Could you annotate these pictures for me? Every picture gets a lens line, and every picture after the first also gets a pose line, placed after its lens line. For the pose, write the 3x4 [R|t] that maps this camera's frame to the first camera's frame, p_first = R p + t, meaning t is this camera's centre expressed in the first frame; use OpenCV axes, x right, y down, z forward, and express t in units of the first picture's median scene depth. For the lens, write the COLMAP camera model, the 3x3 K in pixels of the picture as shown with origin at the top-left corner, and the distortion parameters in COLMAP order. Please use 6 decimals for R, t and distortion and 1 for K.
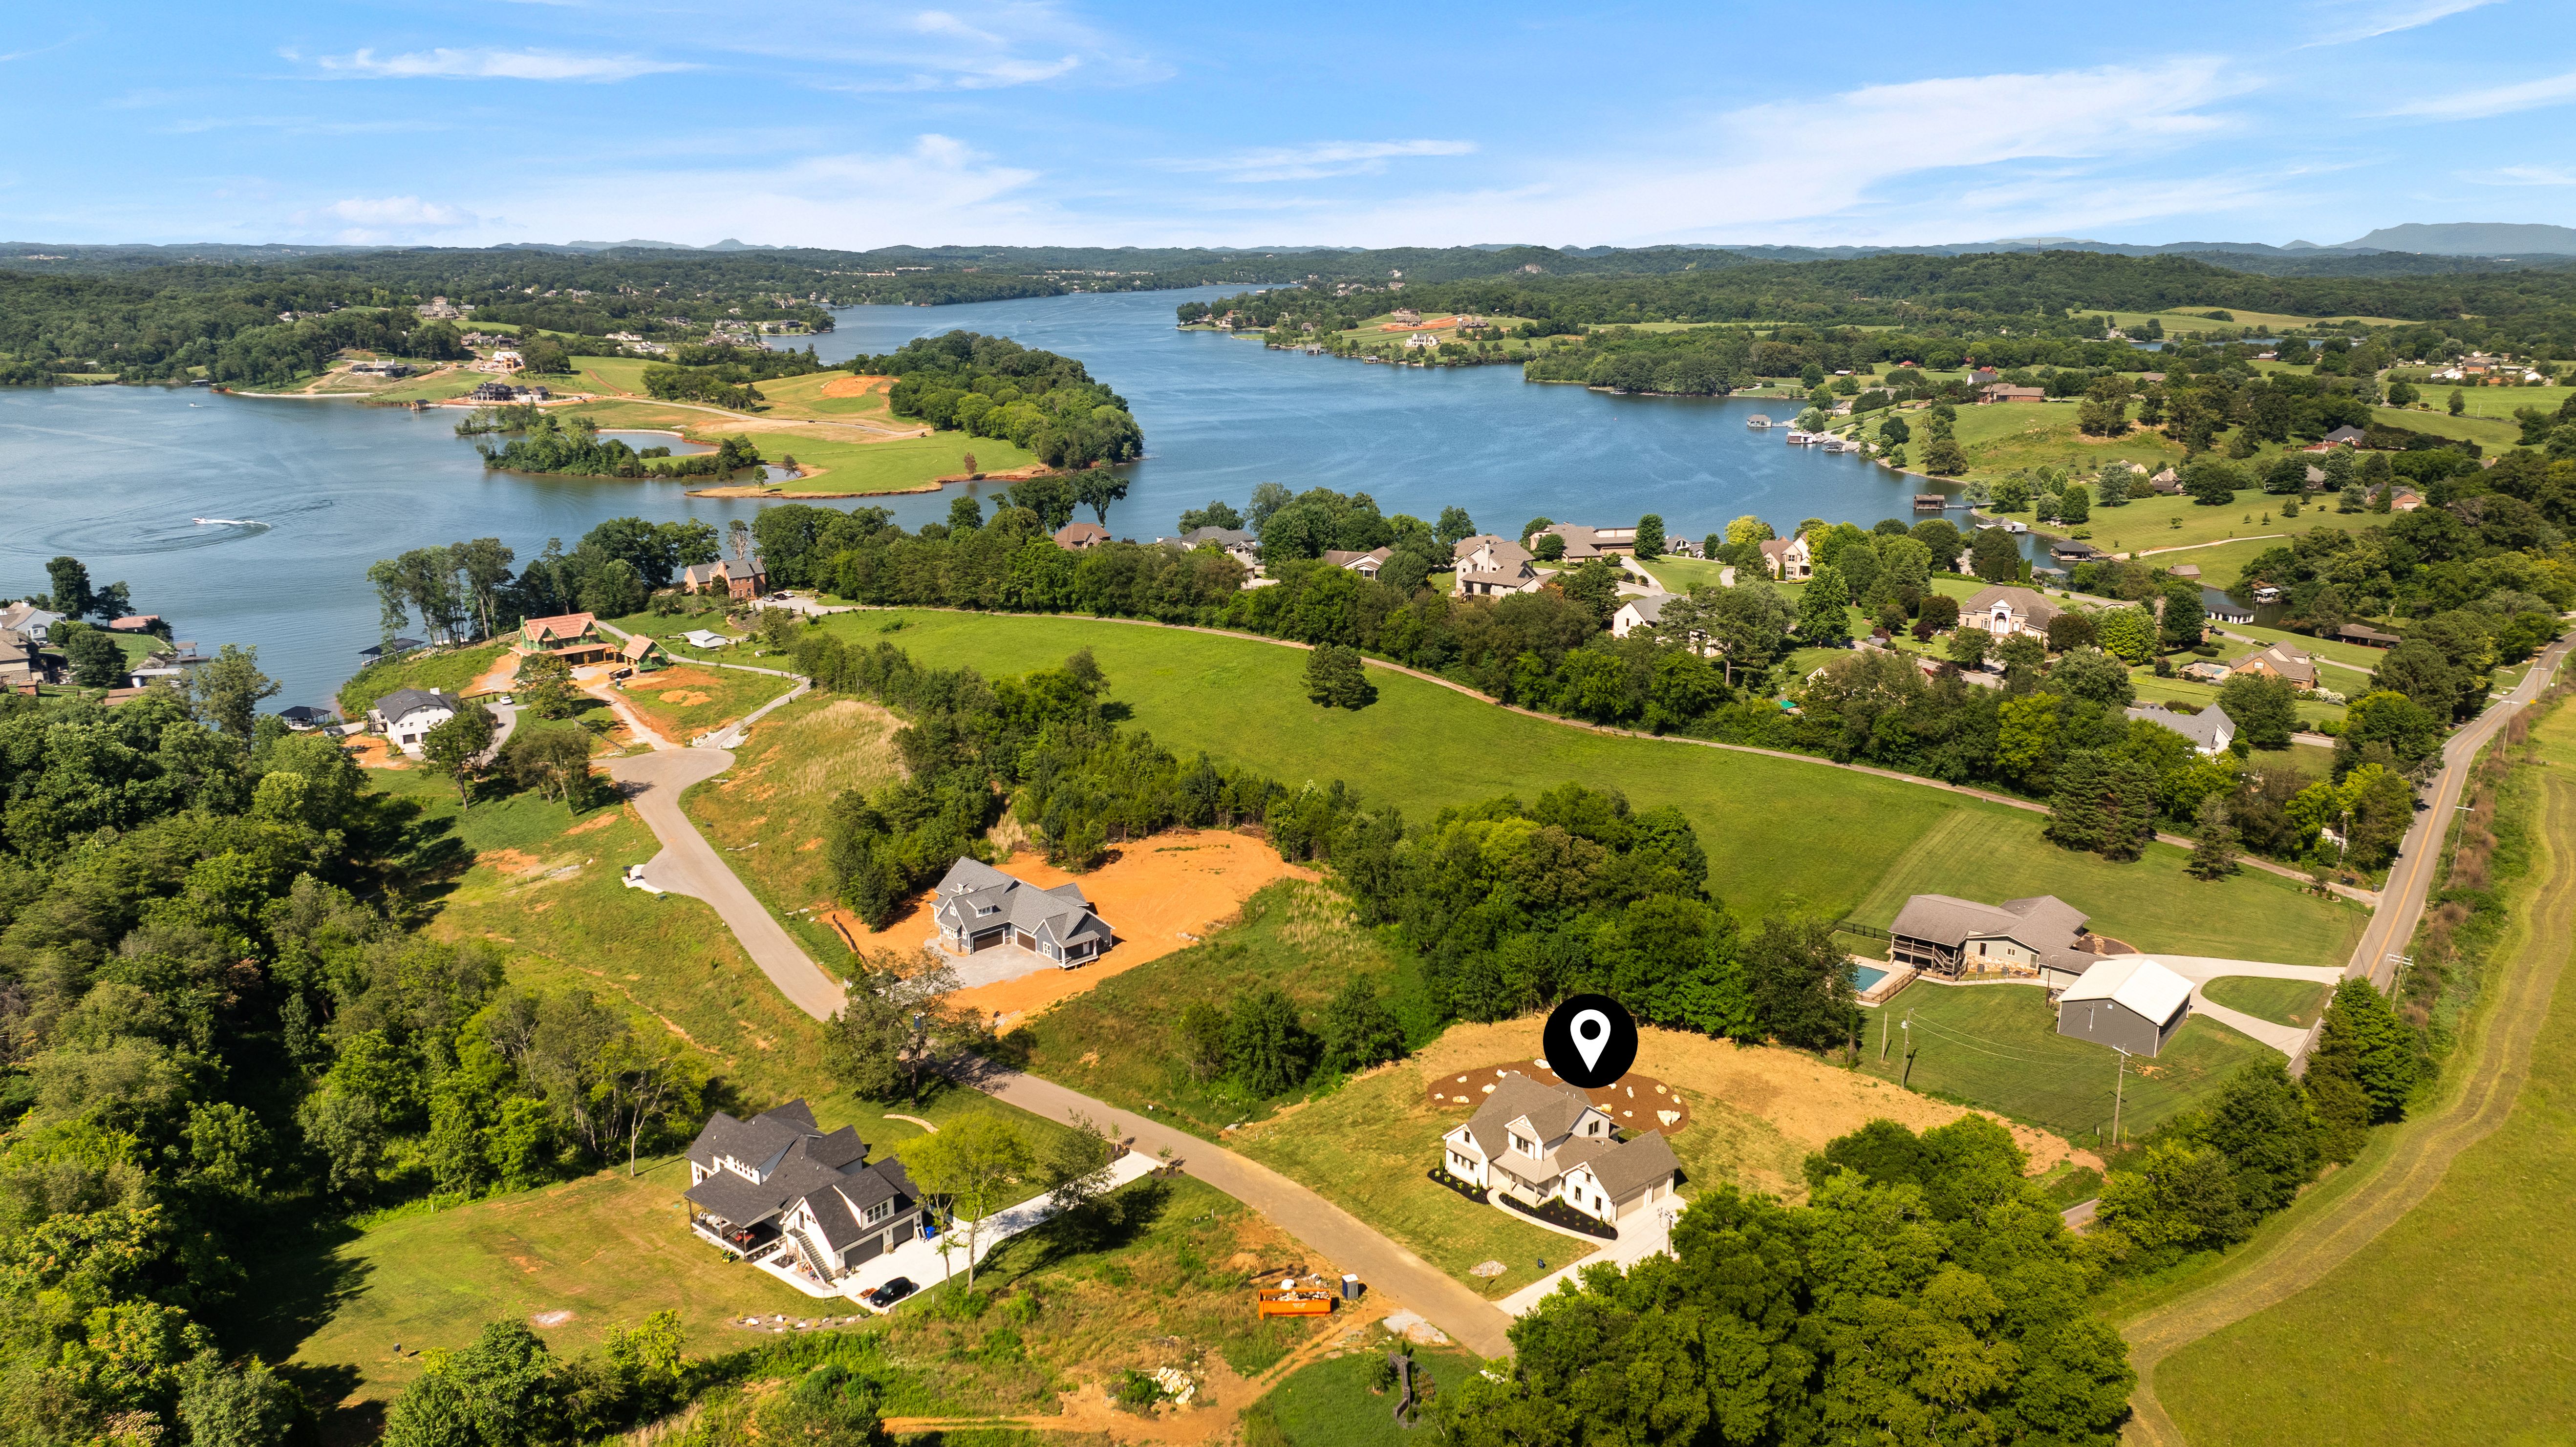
lens RADIAL K [[1803.7, 0, 1275.3], [0, 1803.7, 721.2], [0, 0, 1]] dist [-0.014206, 0.003675]
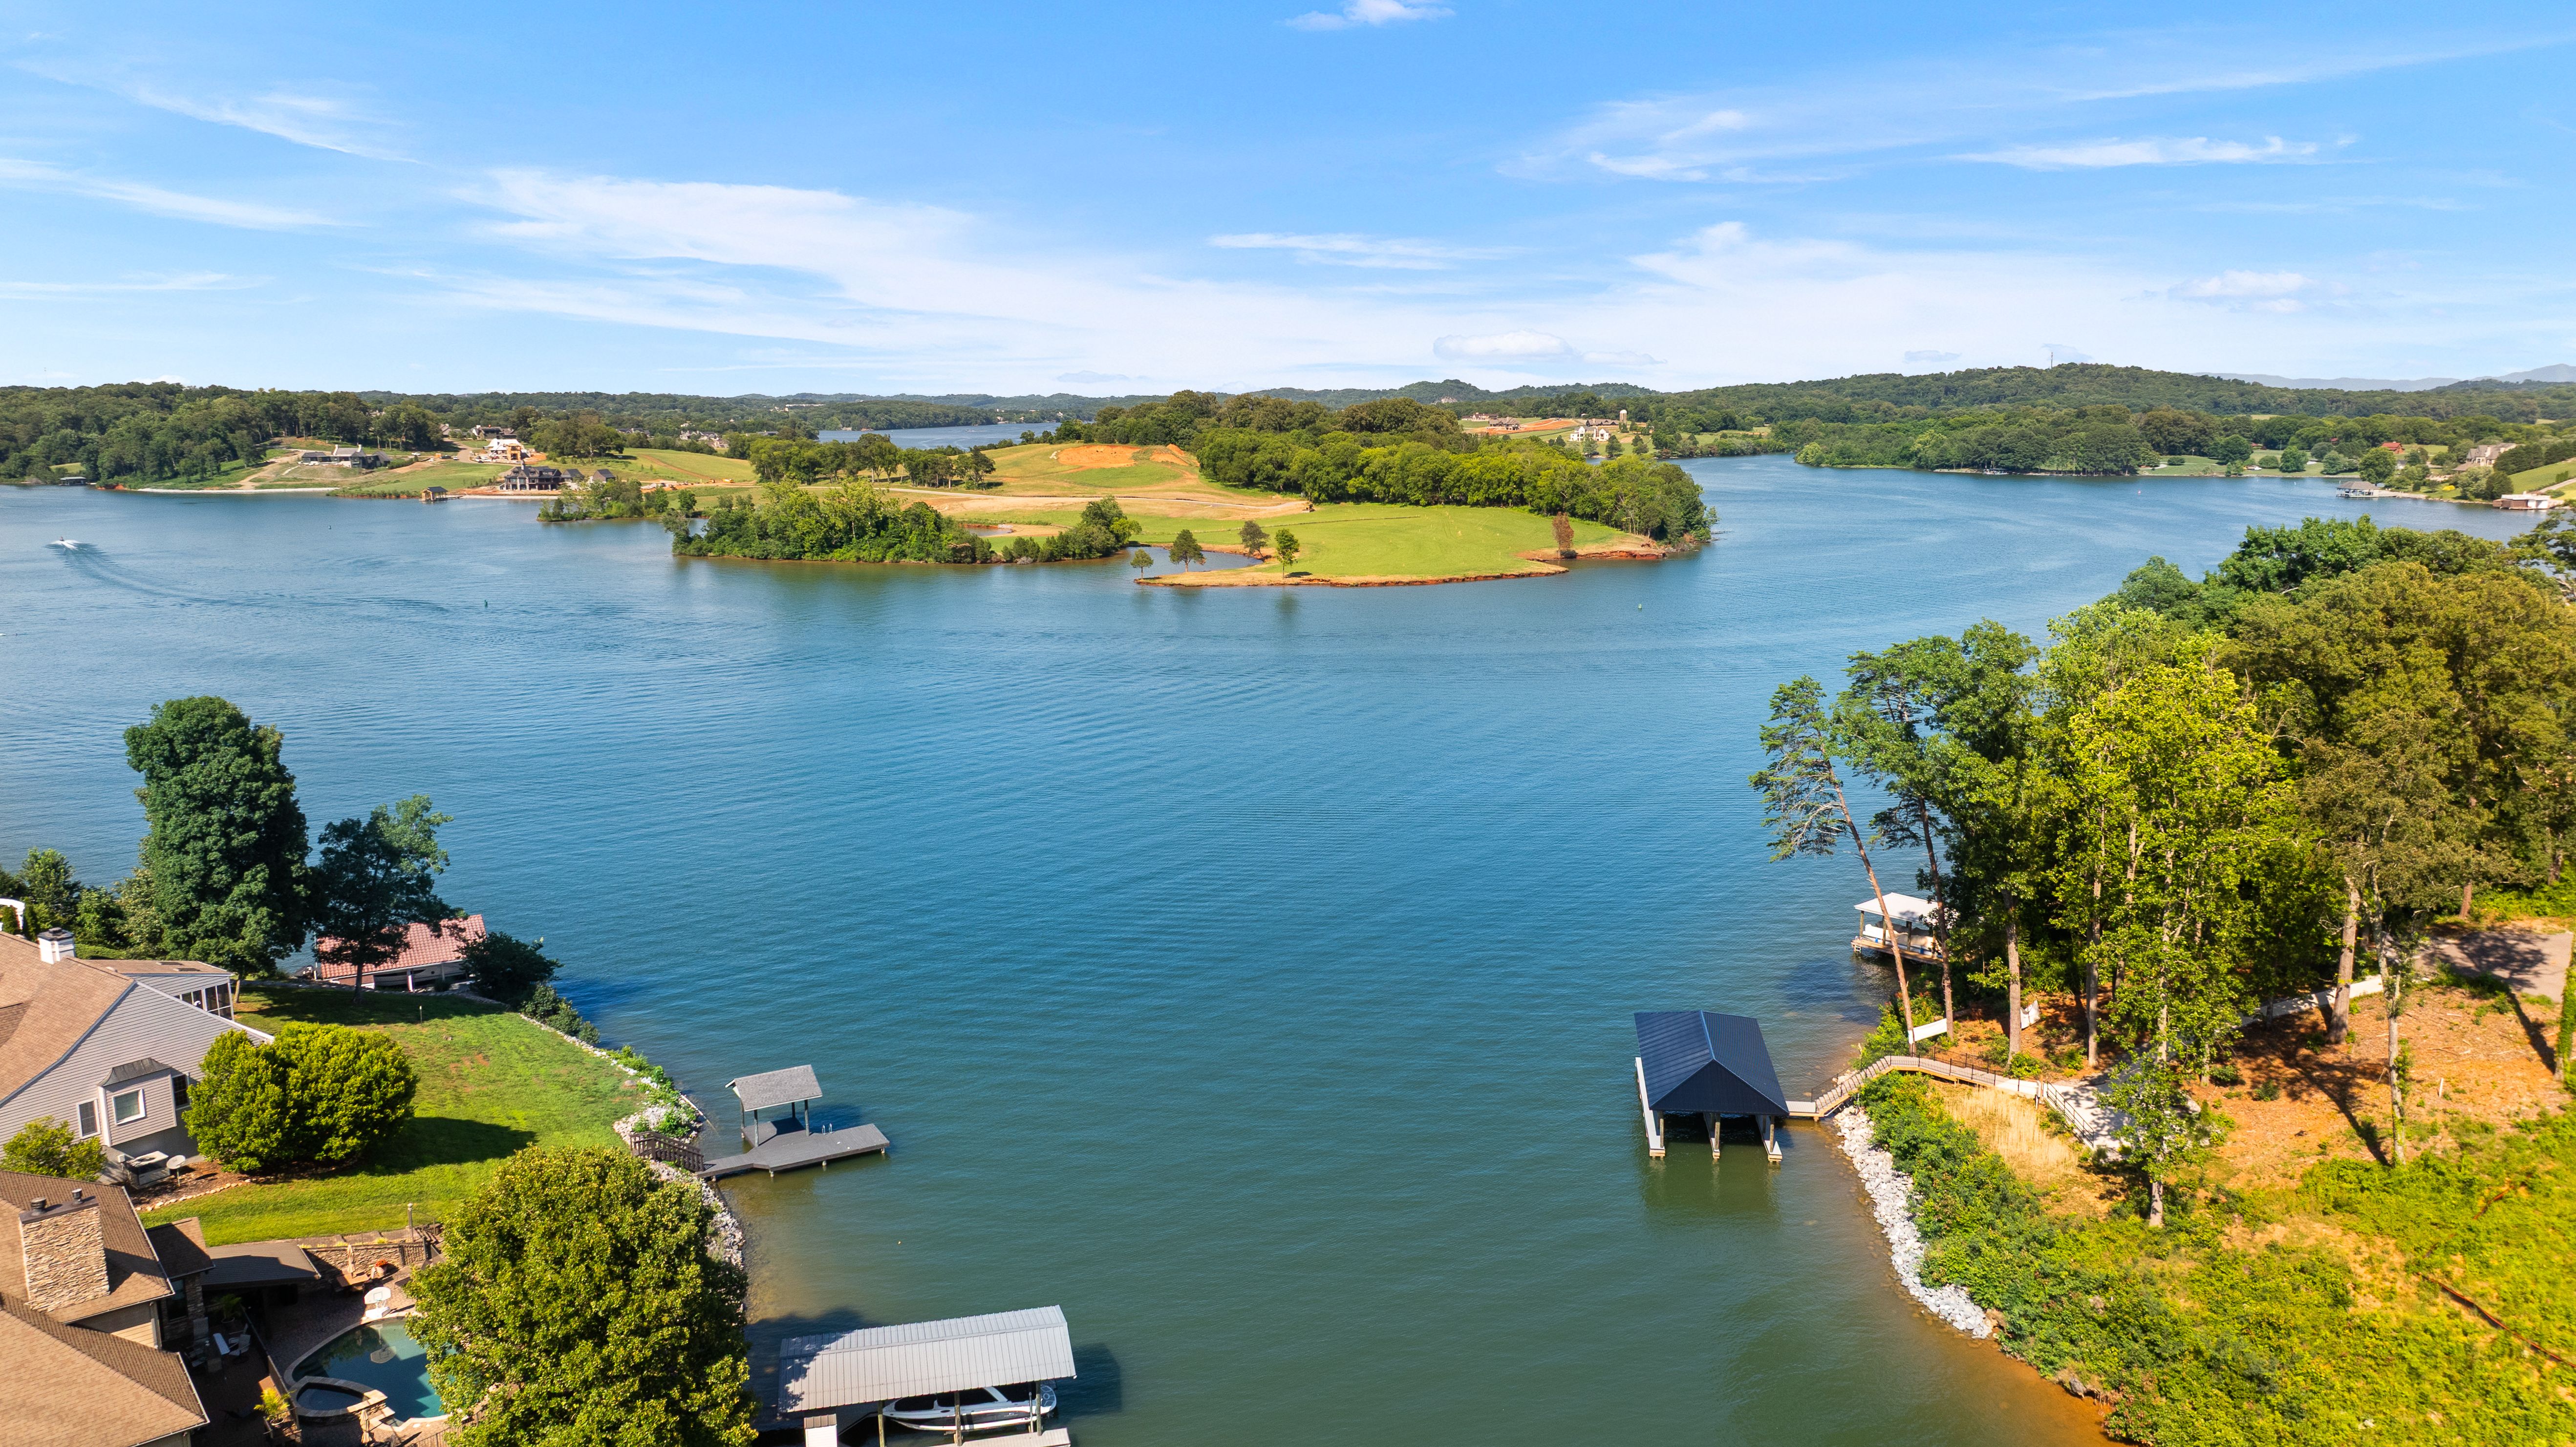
lens RADIAL K [[1803.7, 0, 1275.3], [0, 1803.7, 721.2], [0, 0, 1]] dist [-0.014206, 0.003675]
pose [[0.995741, -0.023512, 0.089146, -0.198464], [0.030696, 0.996315, -0.080087, -0.023542], [-0.086934, 0.082483, 0.992794, 0.271691]]
